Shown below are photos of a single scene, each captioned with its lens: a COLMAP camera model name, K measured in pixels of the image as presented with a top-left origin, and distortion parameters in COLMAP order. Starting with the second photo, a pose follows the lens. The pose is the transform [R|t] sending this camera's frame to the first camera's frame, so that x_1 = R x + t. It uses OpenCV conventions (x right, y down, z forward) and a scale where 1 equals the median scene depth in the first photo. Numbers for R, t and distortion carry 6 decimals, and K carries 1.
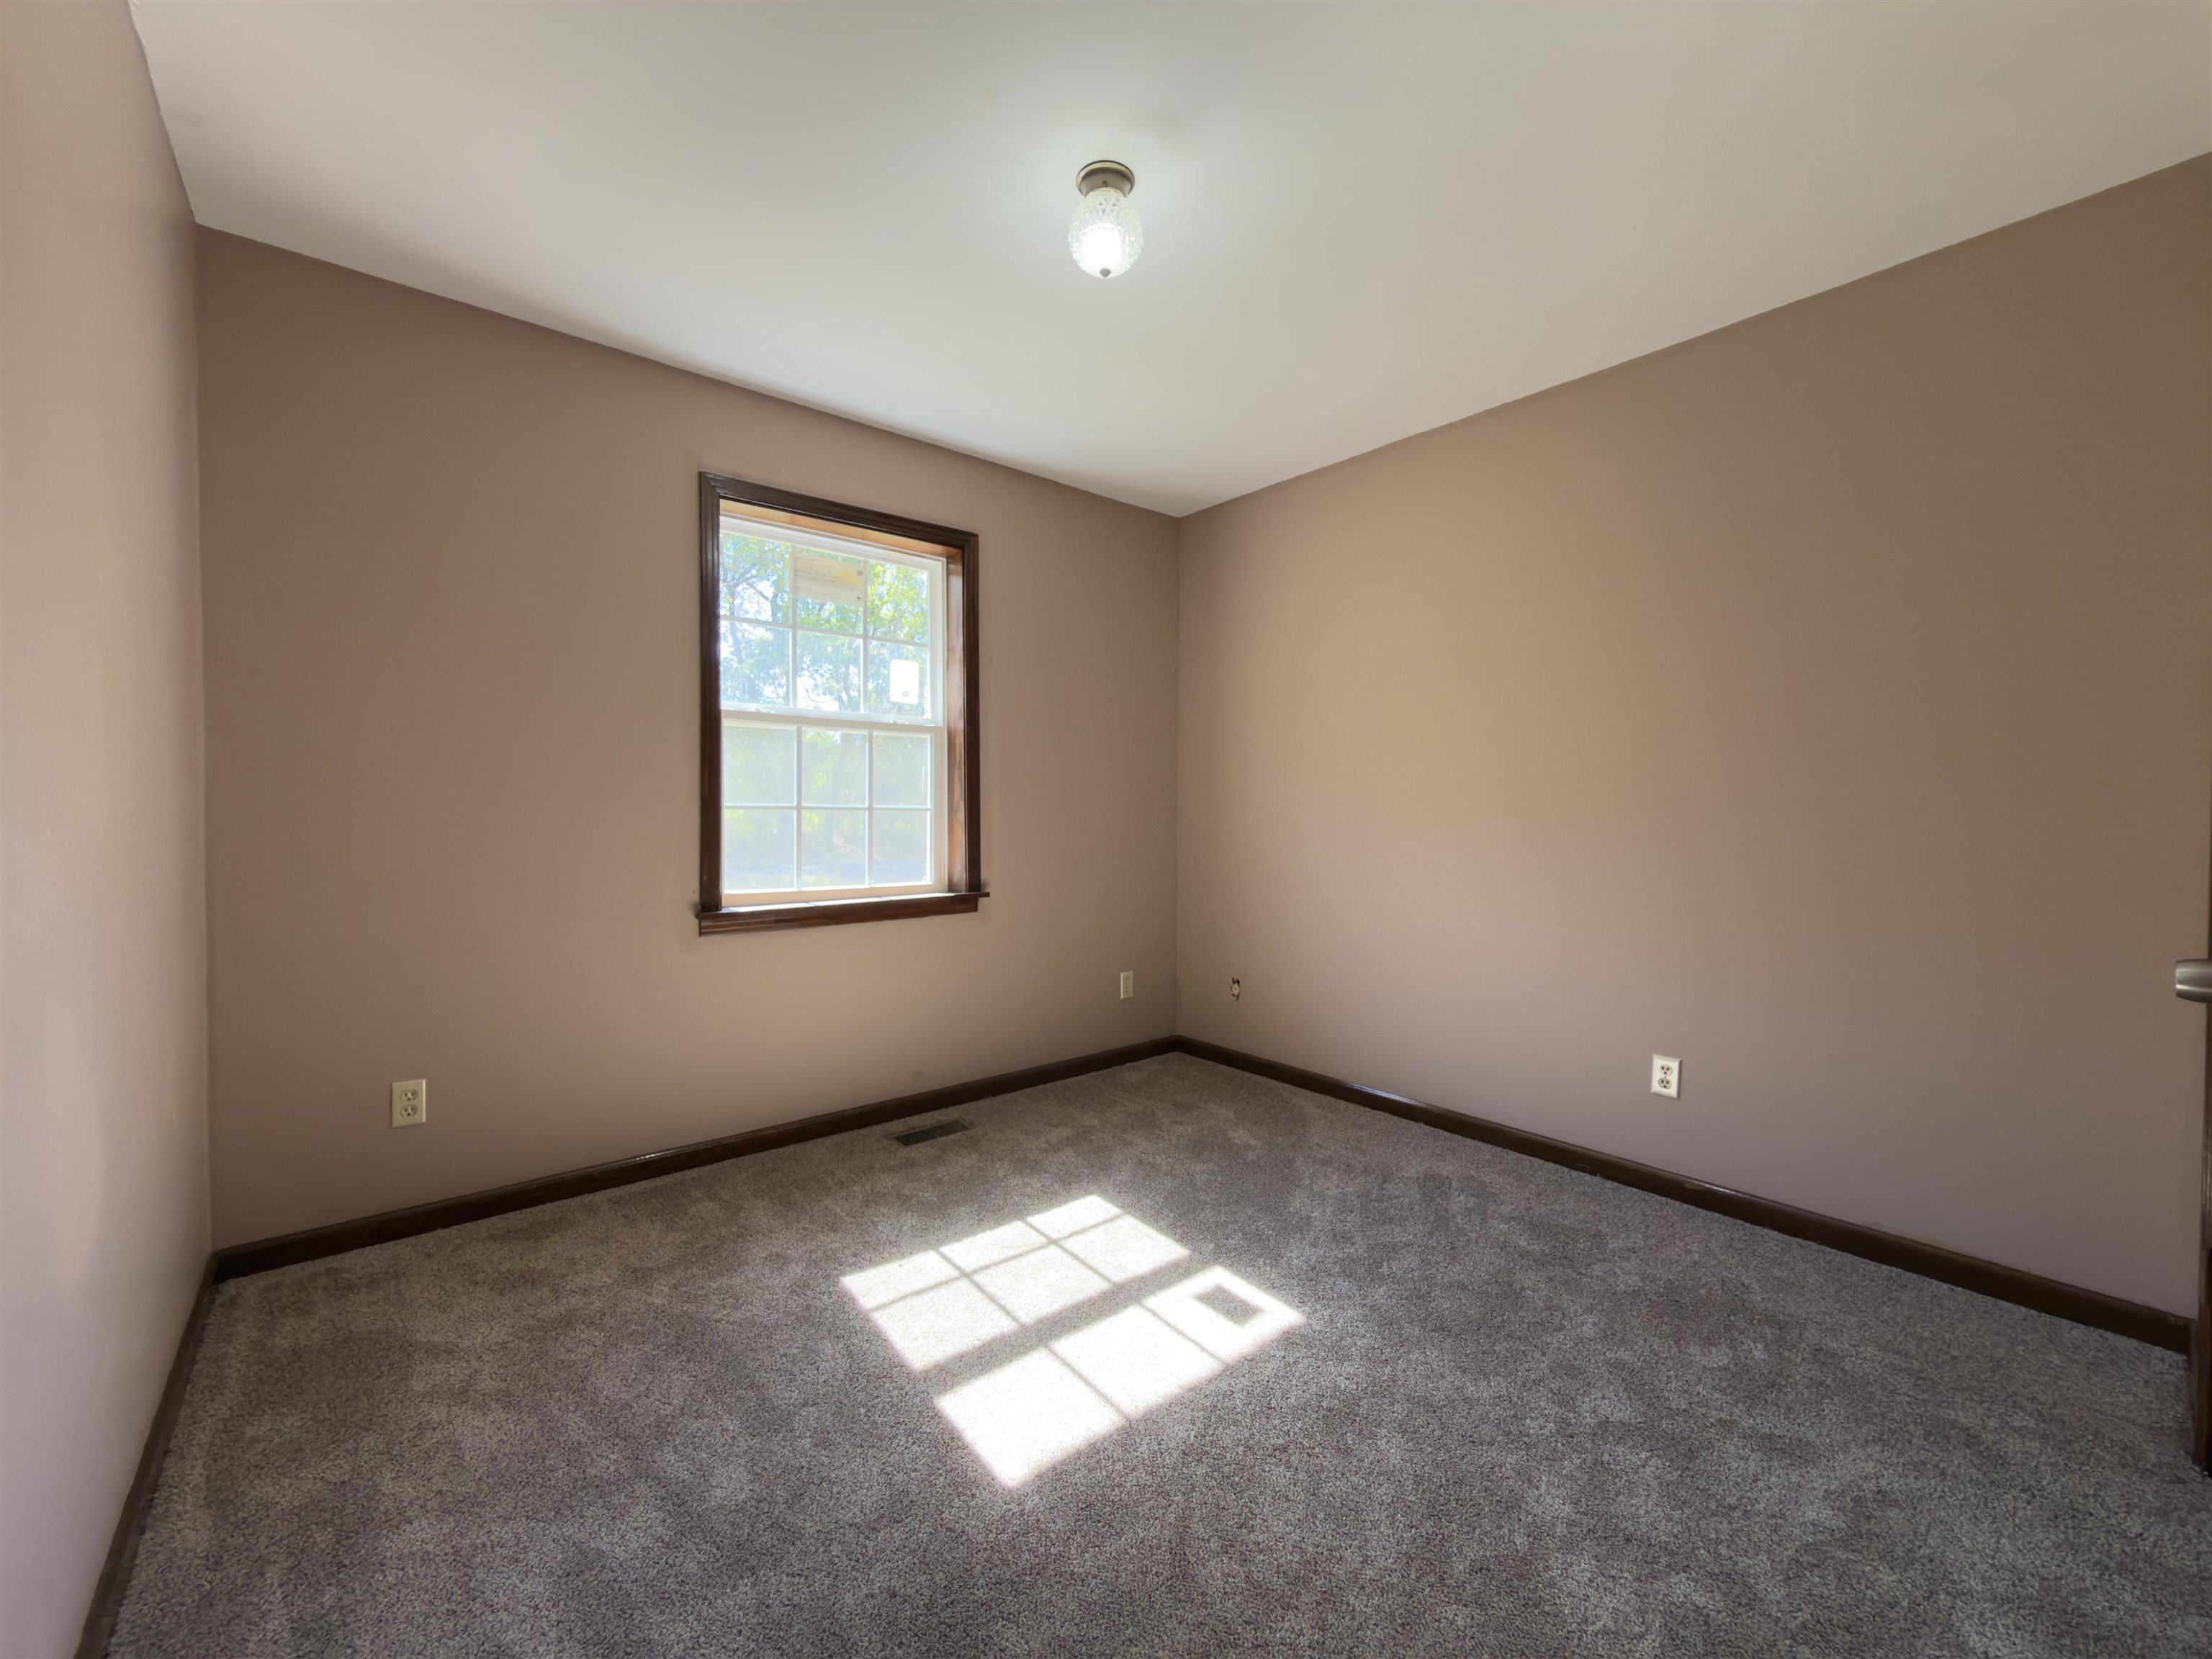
lens RADIAL K [[886.9, 0, 1095.3], [0, 886.9, 825.1], [0, 0, 1]] dist [0.001361, -0.000143]
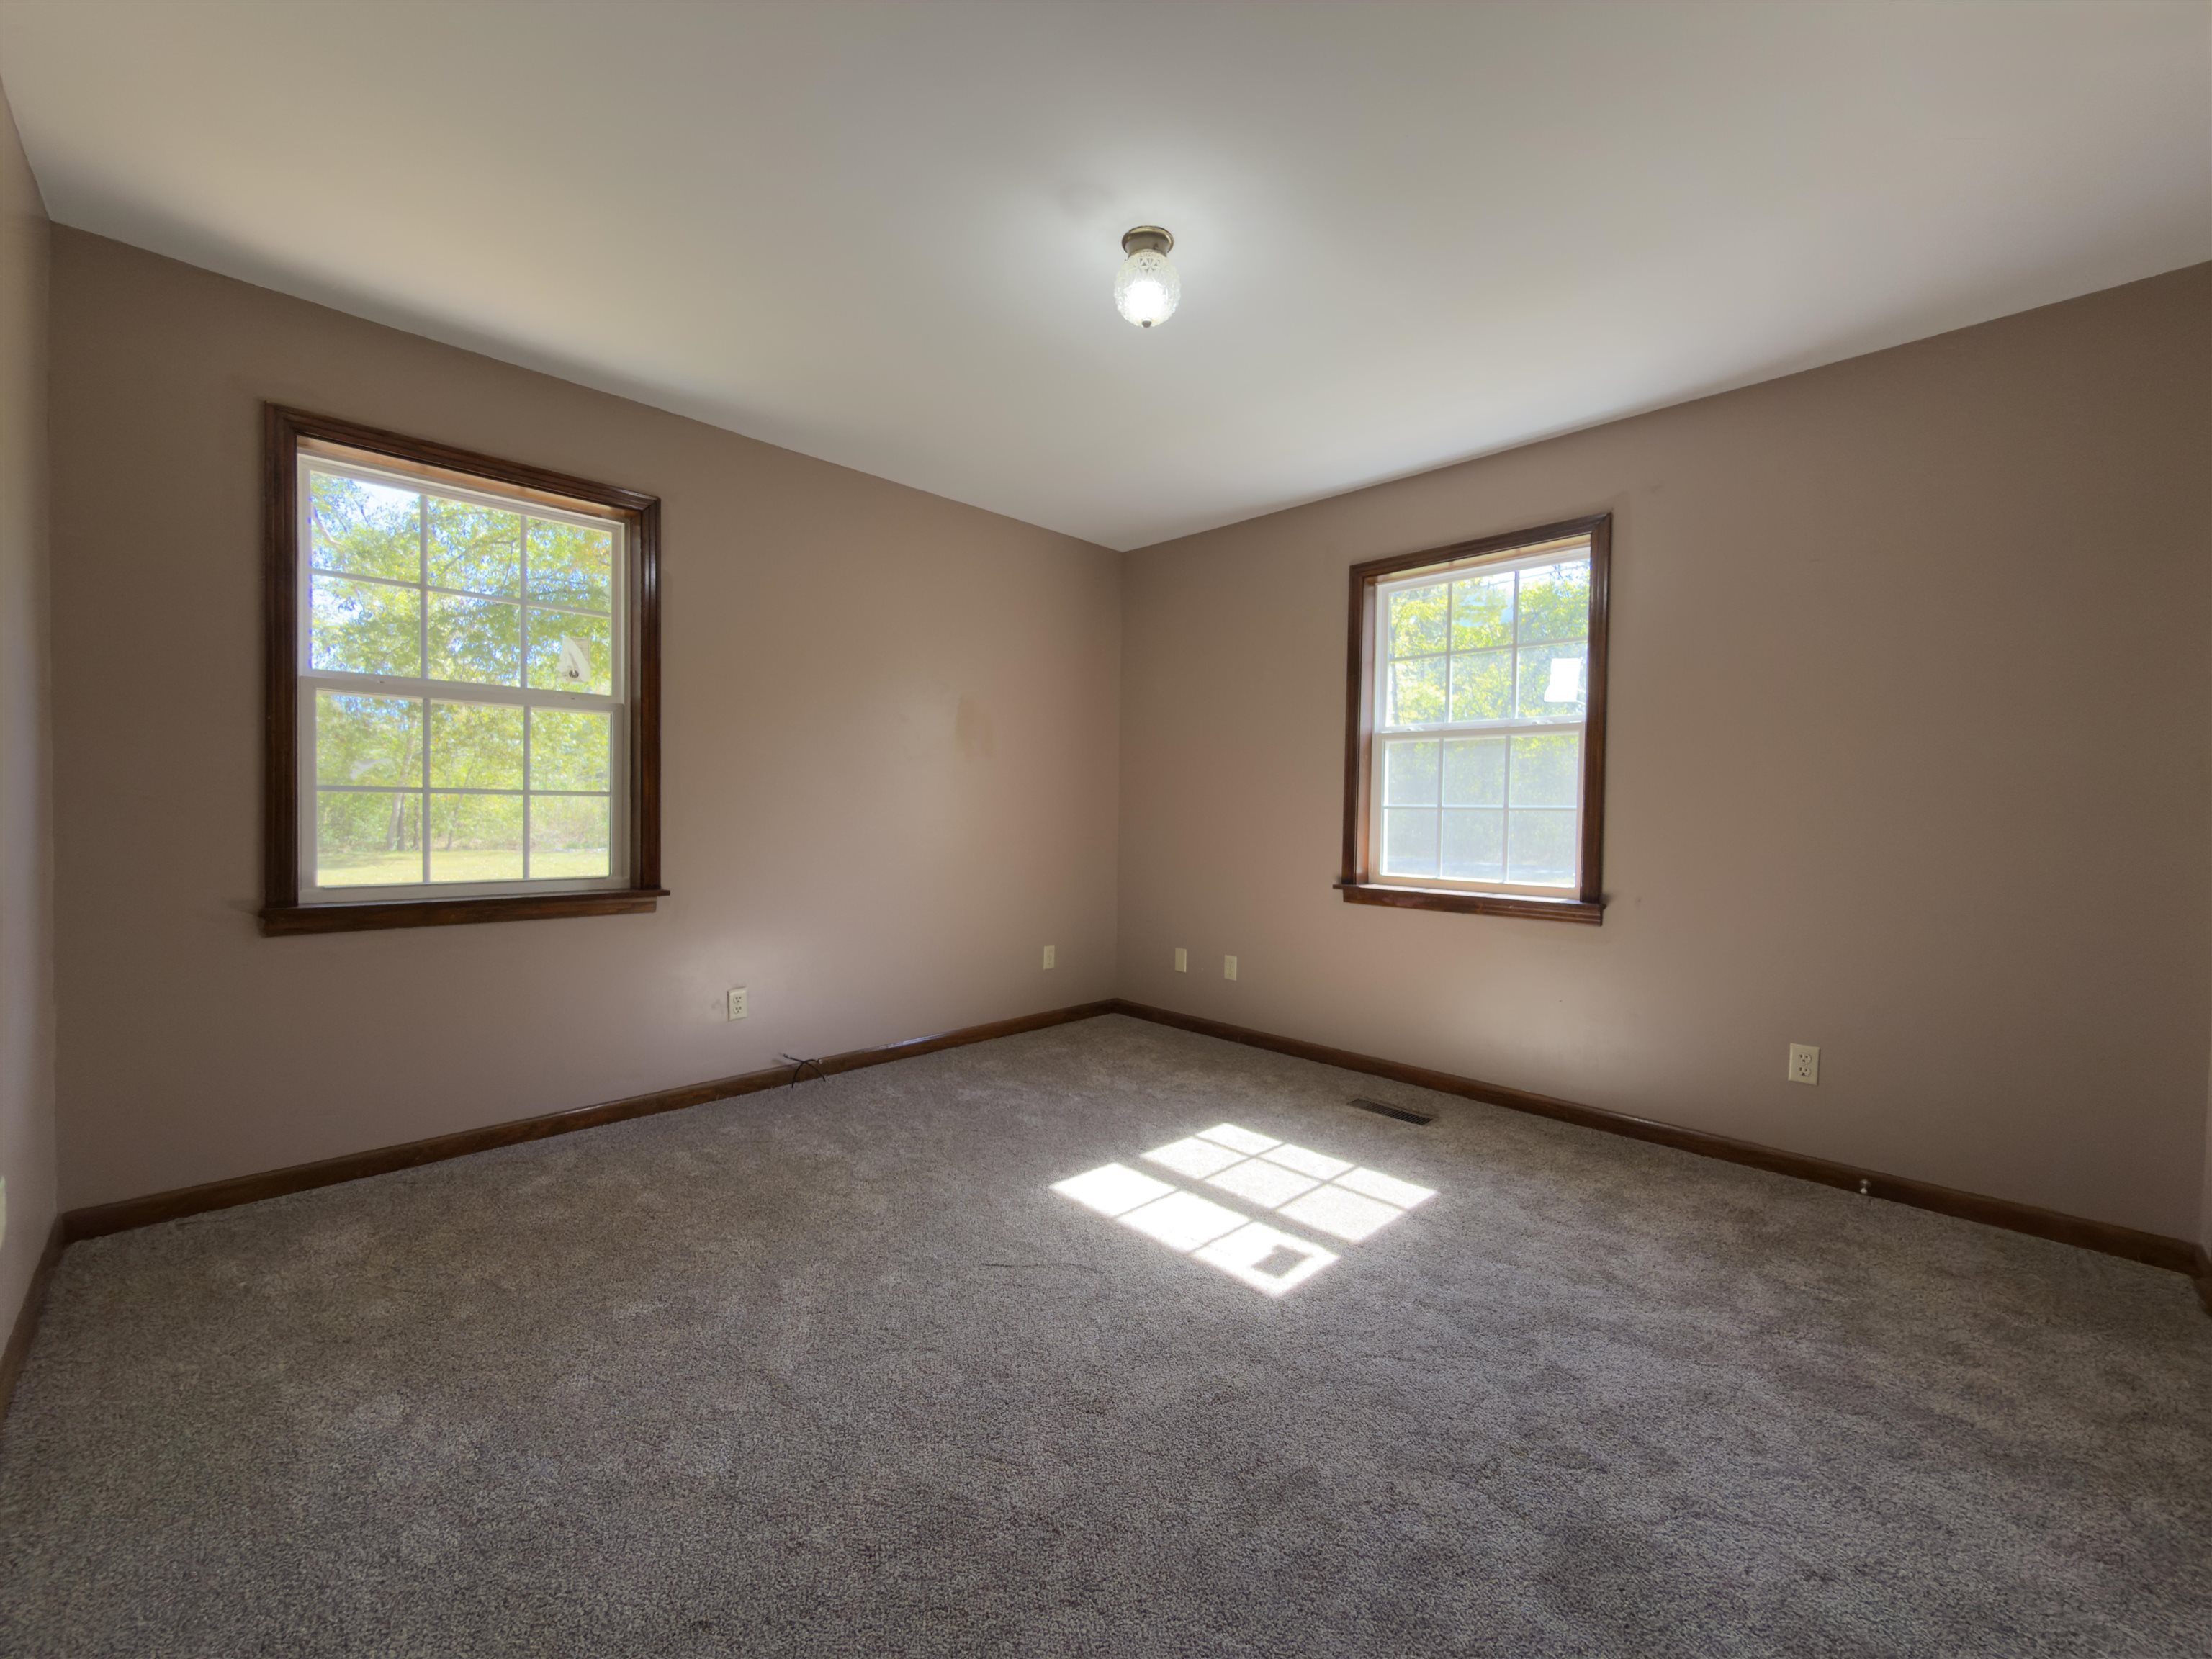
lens RADIAL K [[886.9, 0, 1094.3], [0, 886.9, 831.6], [0, 0, 1]] dist [0.001361, -0.000143]
pose [[0.077329, 0.033278, -0.996450, 1.039102], [-0.011252, 0.999408, 0.032503, -0.027898], [0.996942, 0.008699, 0.077657, 0.574787]]
